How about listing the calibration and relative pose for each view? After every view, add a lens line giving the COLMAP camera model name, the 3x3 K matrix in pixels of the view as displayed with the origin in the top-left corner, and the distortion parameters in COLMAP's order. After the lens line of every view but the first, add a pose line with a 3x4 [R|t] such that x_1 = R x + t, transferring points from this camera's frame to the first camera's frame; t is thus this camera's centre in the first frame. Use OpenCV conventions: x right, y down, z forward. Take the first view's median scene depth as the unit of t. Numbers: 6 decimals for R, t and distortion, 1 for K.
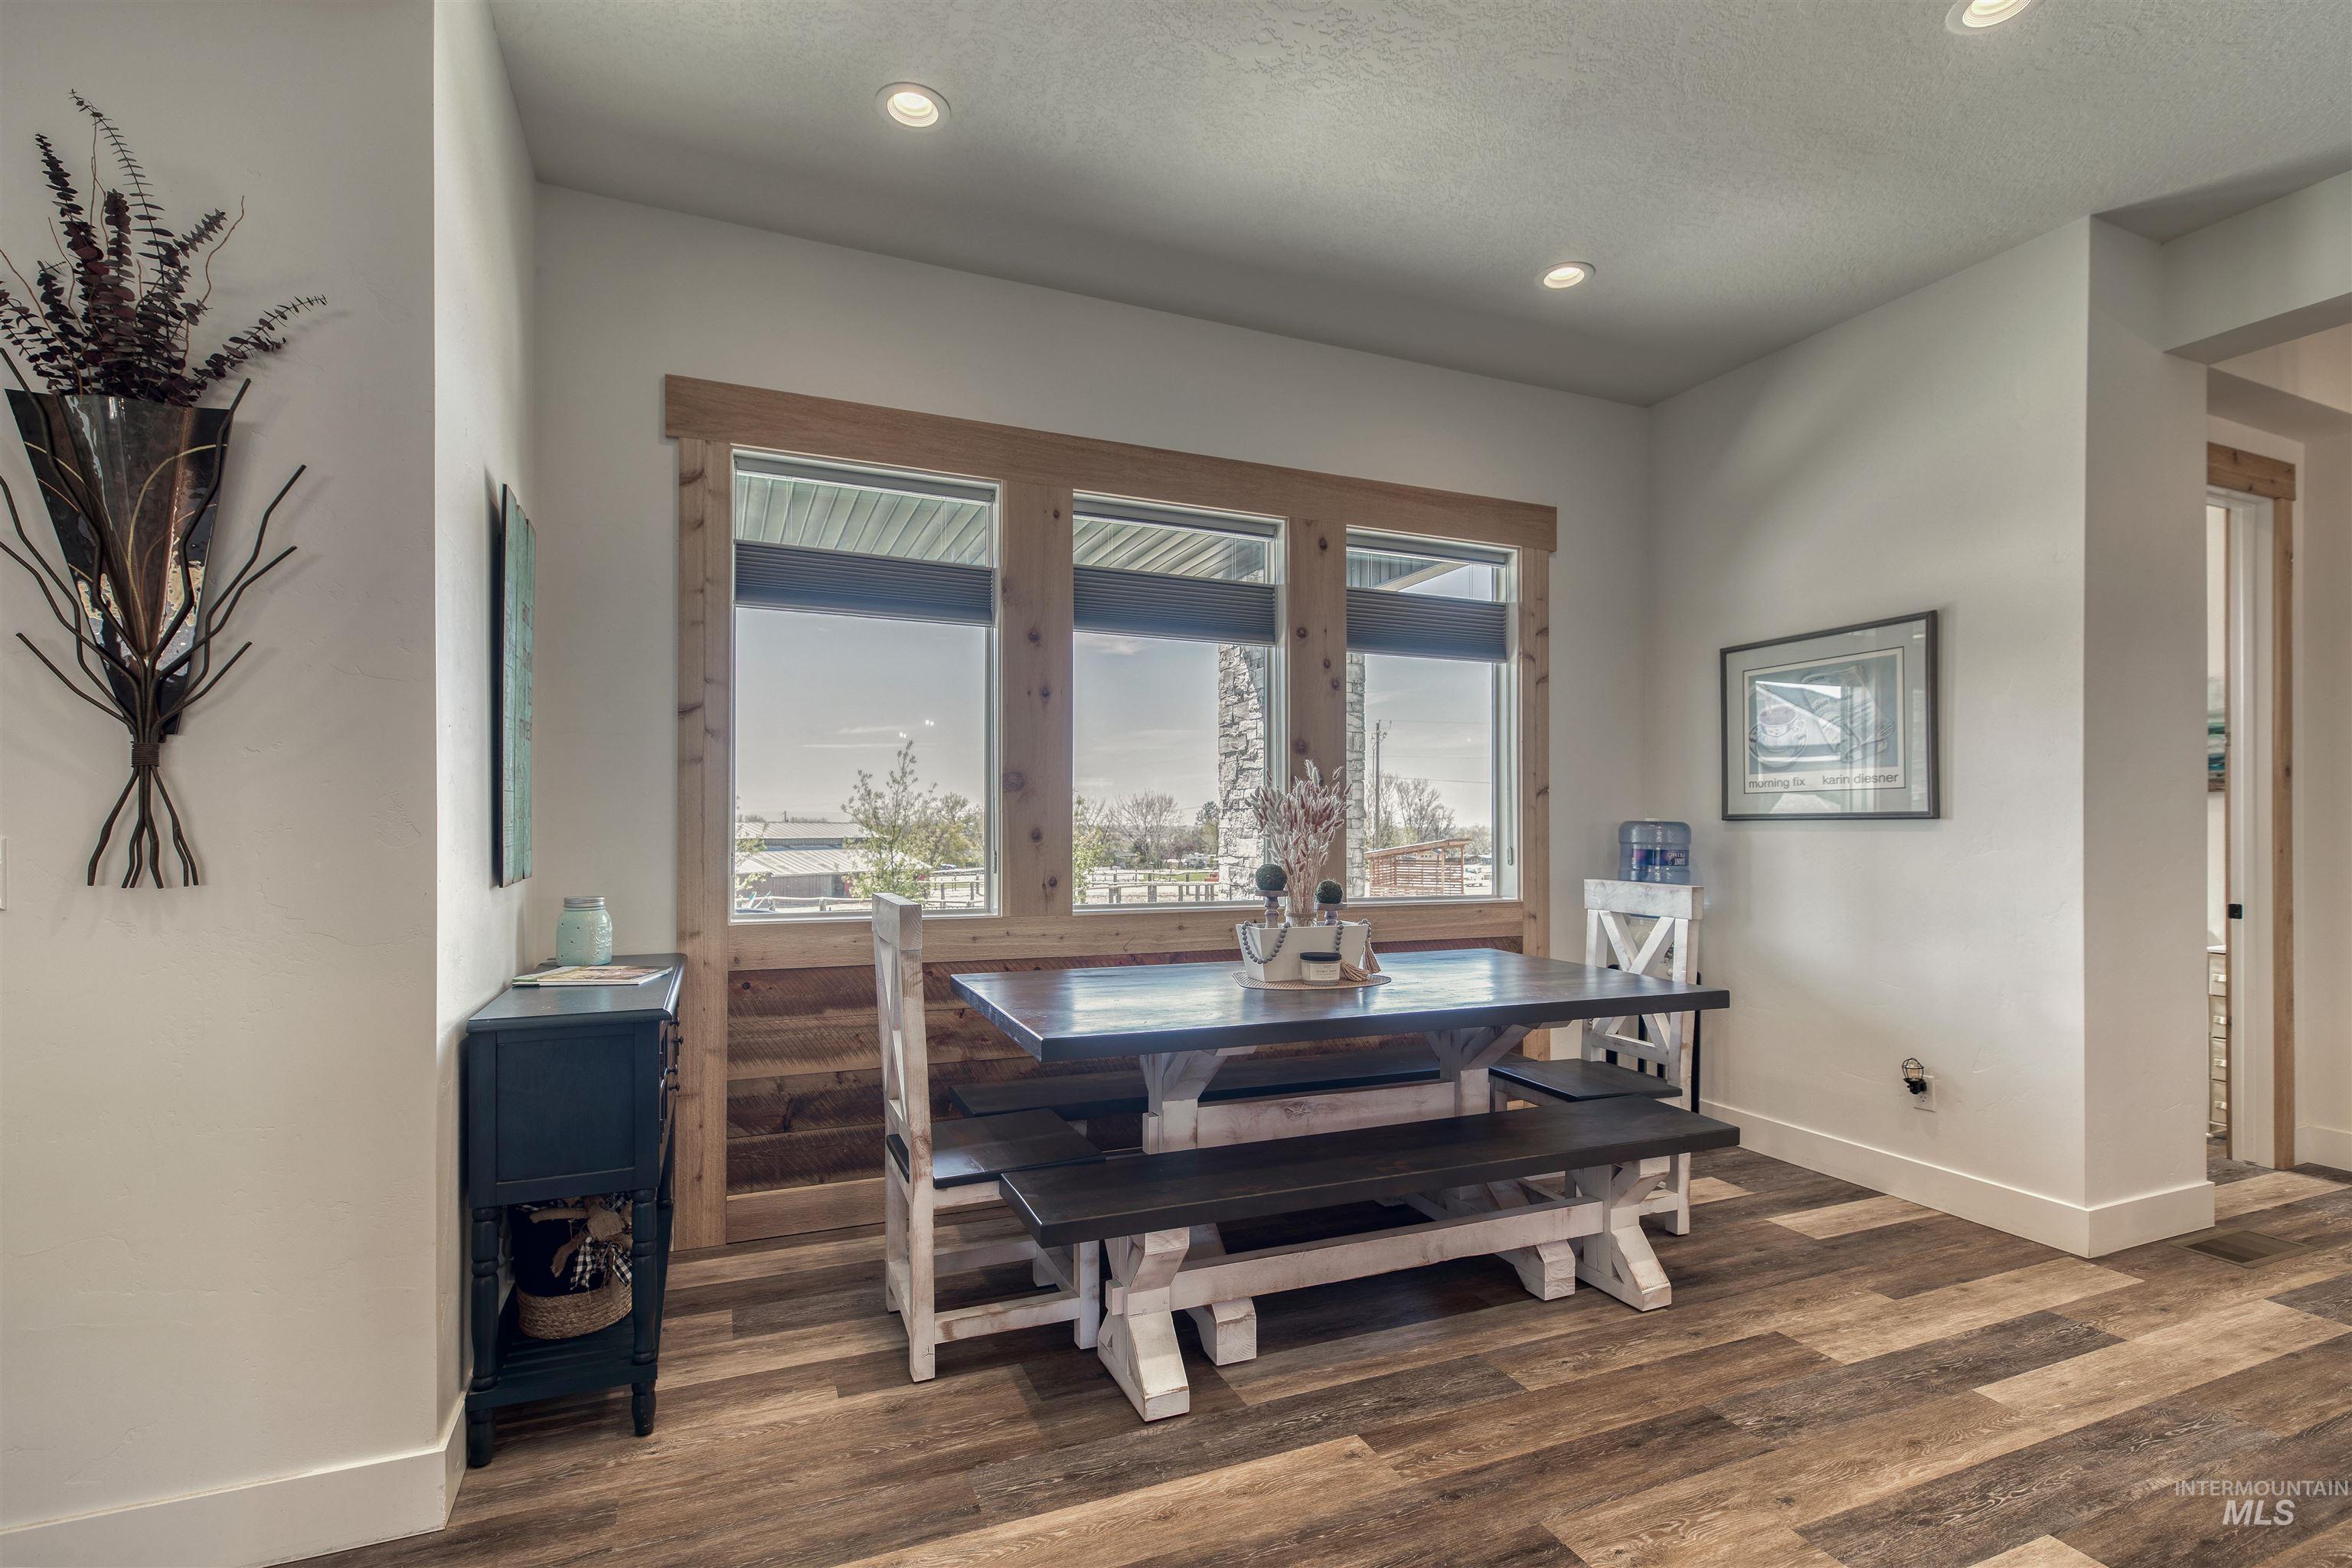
lens RADIAL K [[1082.7, 0, 1175.0], [0, 1082.7, 822.3], [0, 0, 1]] dist [0.000386, 0.000060]
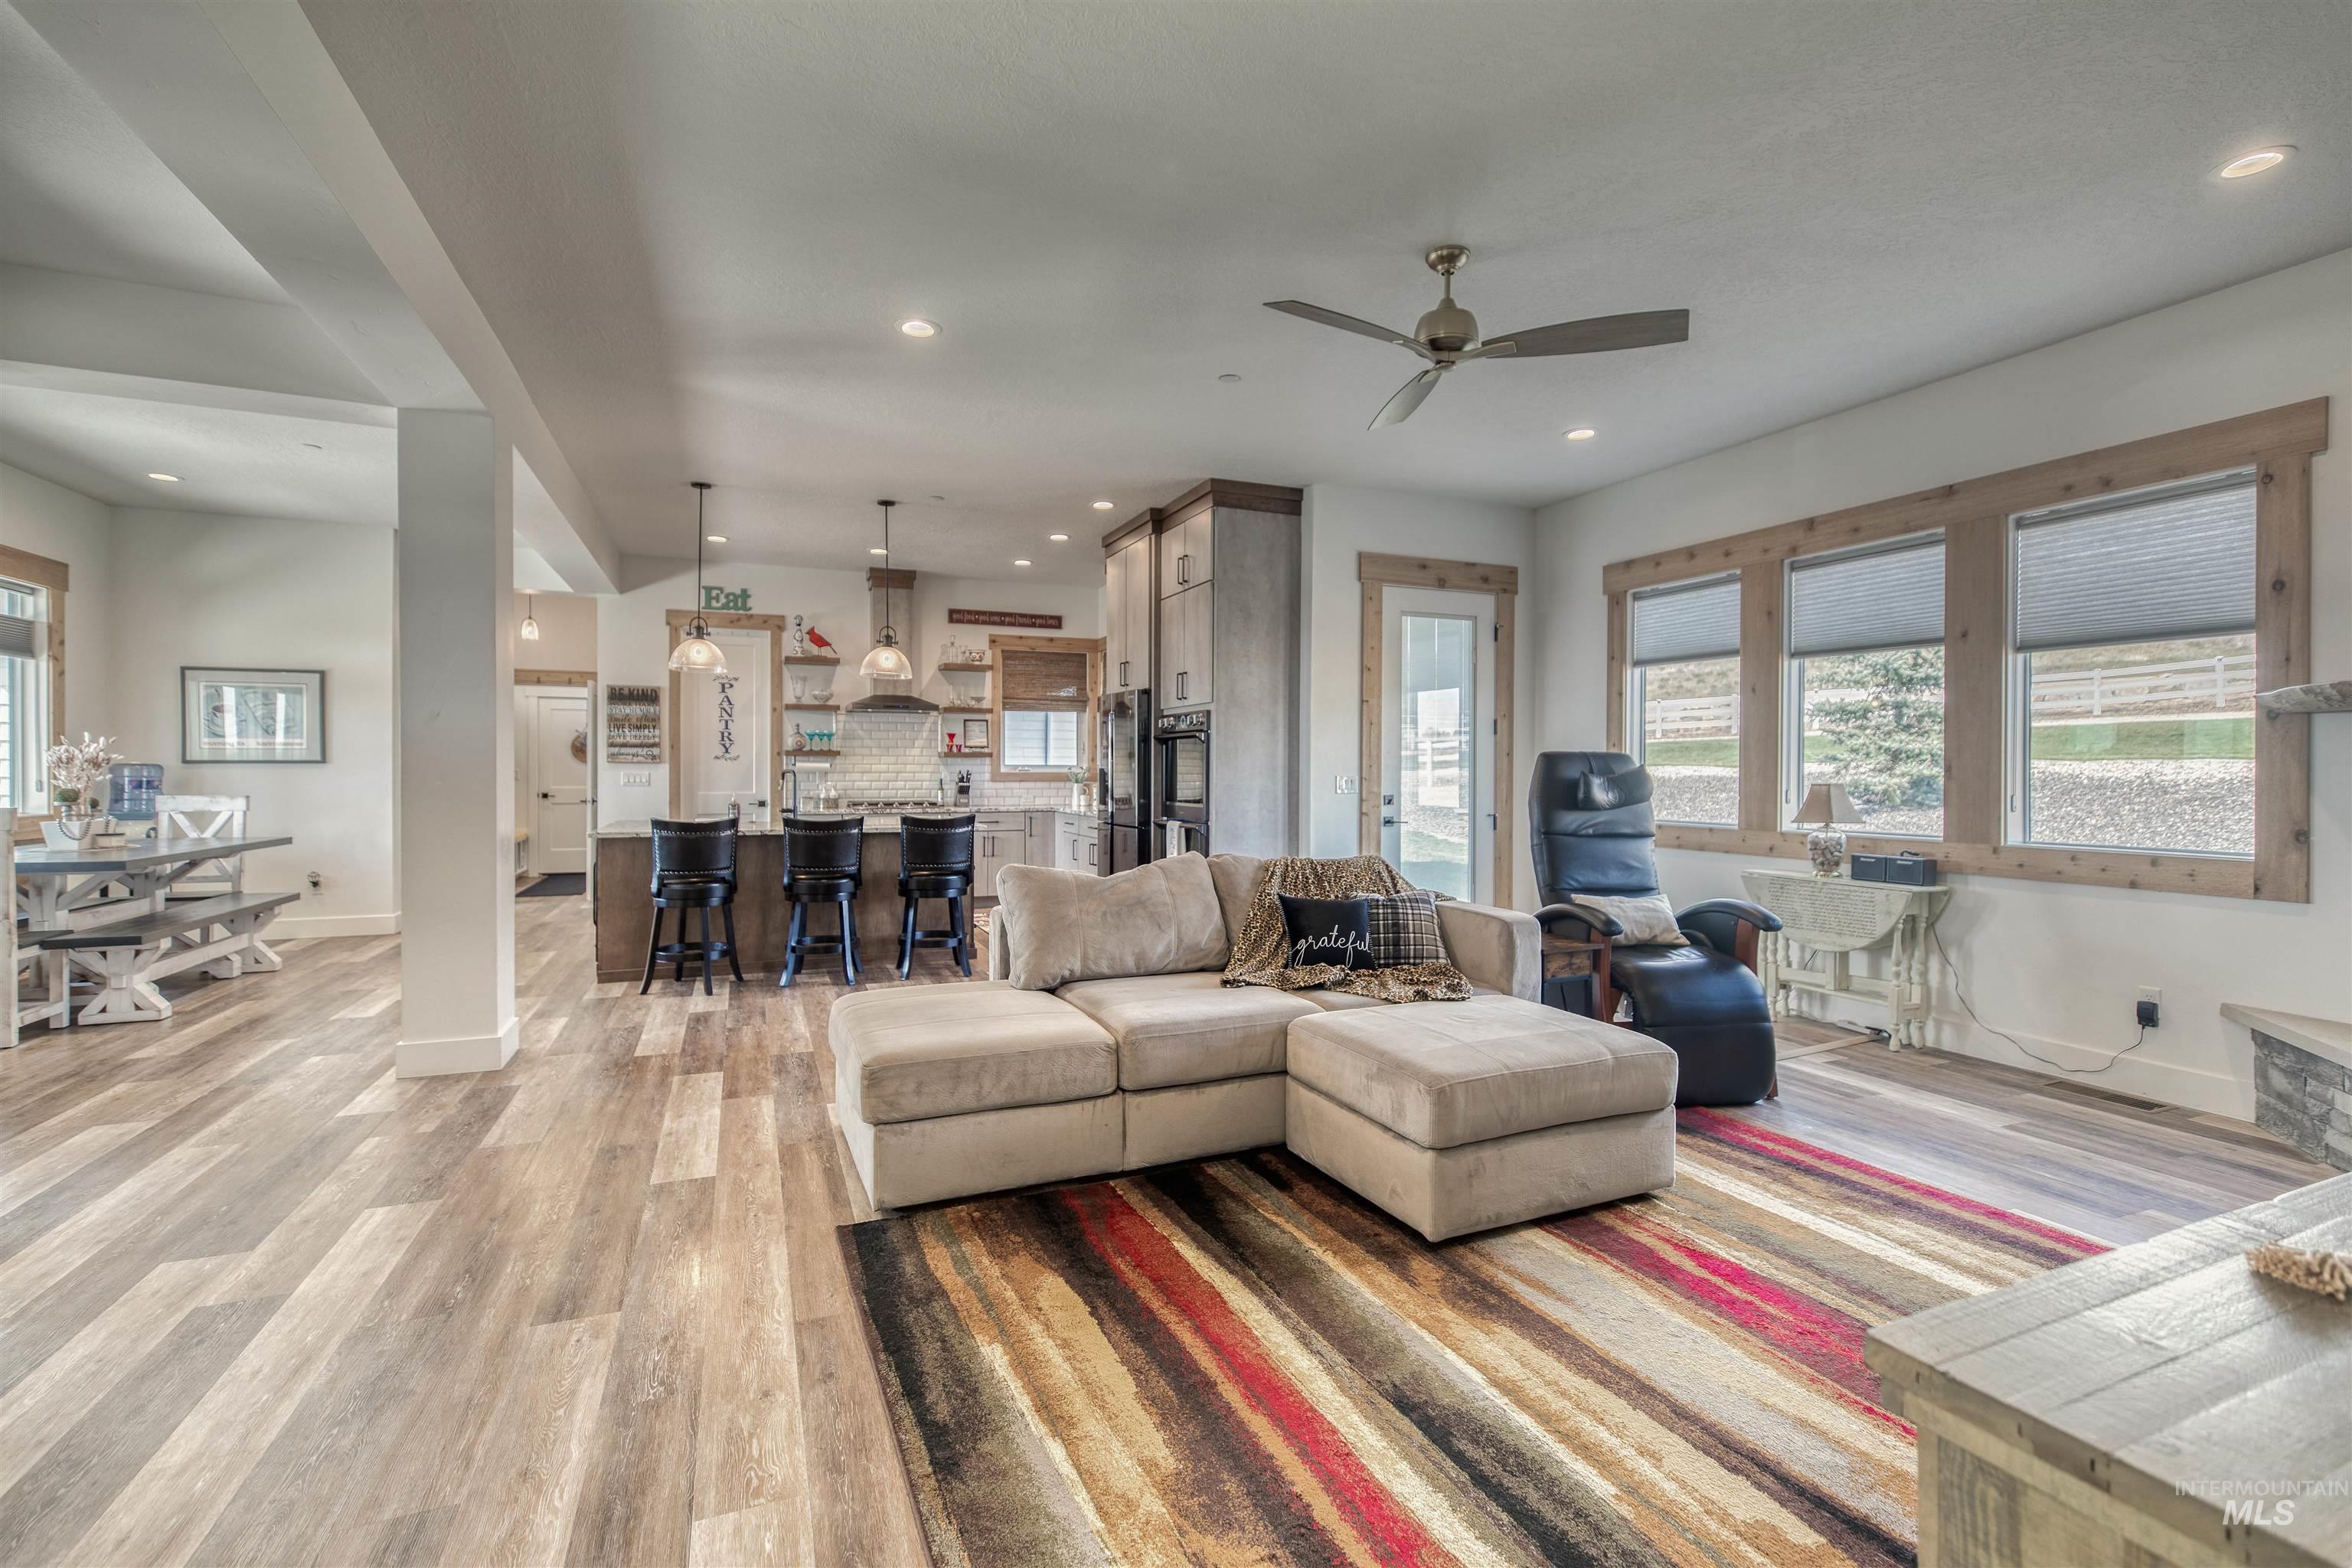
lens RADIAL K [[1064.6, 0, 1186.4], [0, 1064.6, 778.4], [0, 0, 1]] dist [0.002069, 0.000243]
pose [[0.008137, -0.011930, 0.999896, -1.861879], [-0.007999, 0.999896, 0.011995, -0.016547], [-0.999935, -0.008096, 0.008041, -1.003989]]
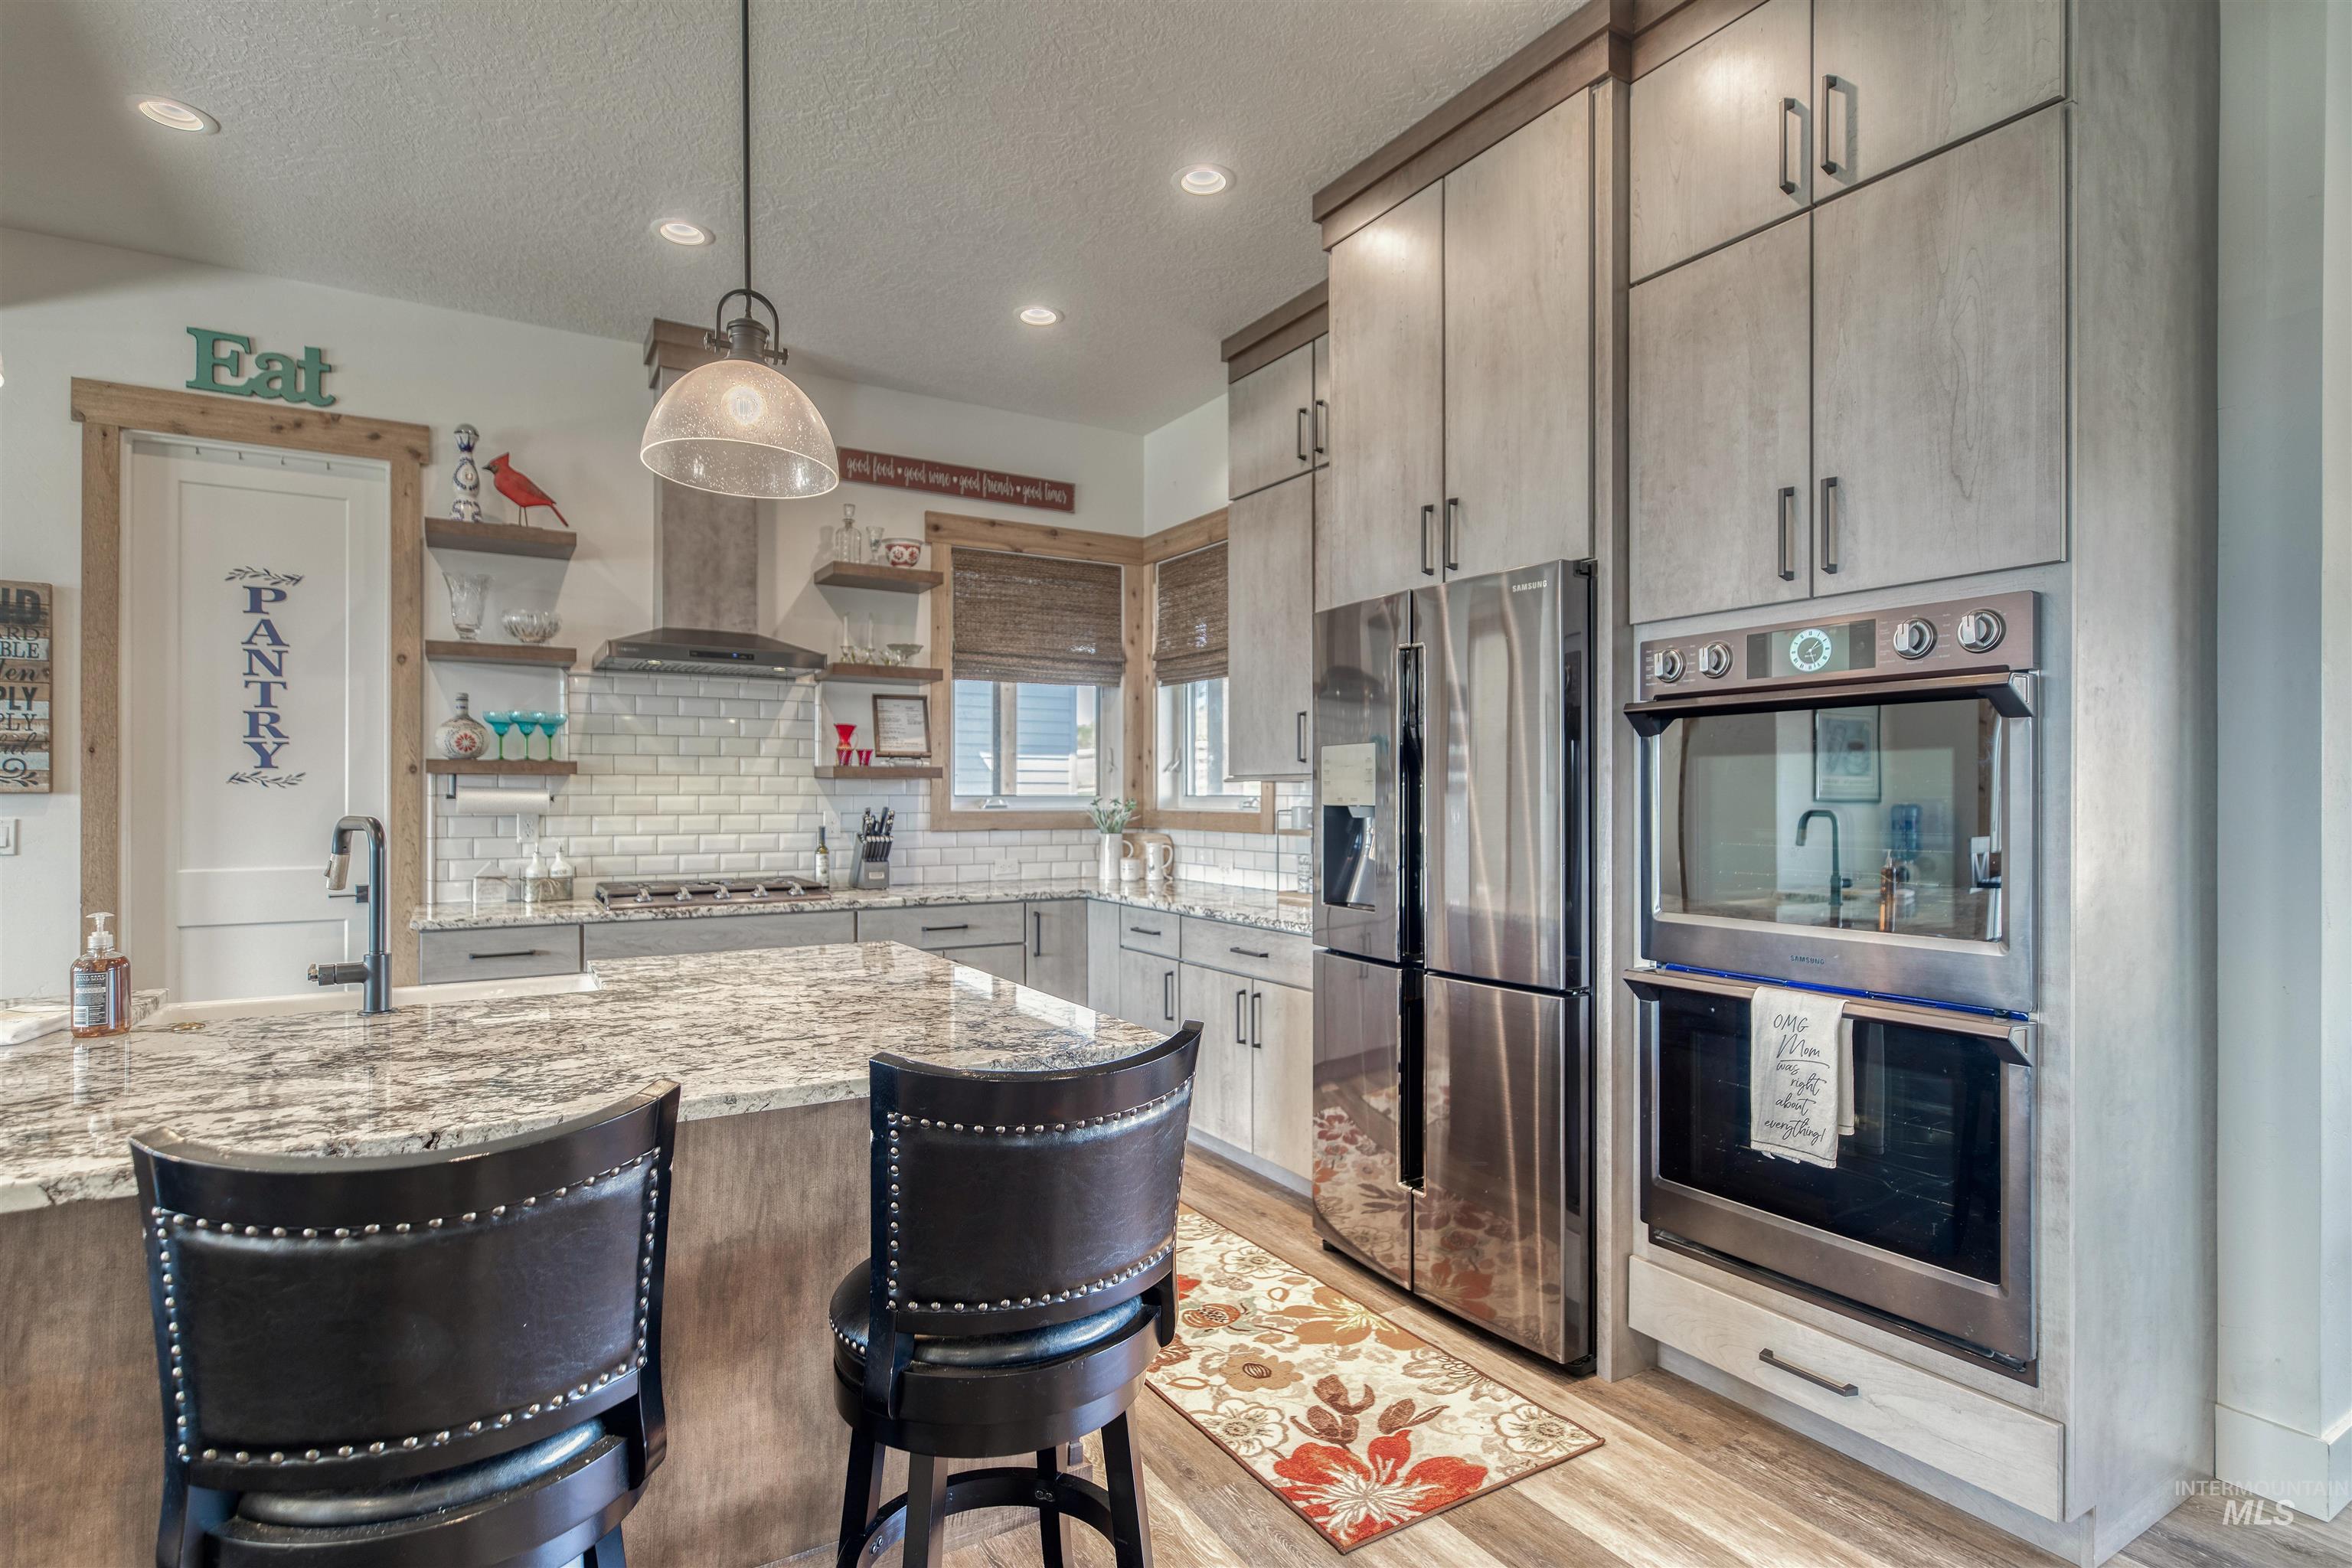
lens RADIAL K [[1177.4, 0, 1188.3], [0, 1177.4, 799.8], [0, 0, 1]] dist [-0.000001, -0.000653]
pose [[-0.144912, -0.005530, 0.989429, -0.152751], [-0.005517, 0.999973, 0.004781, -0.017190], [-0.989429, -0.004766, -0.144939, -0.451767]]
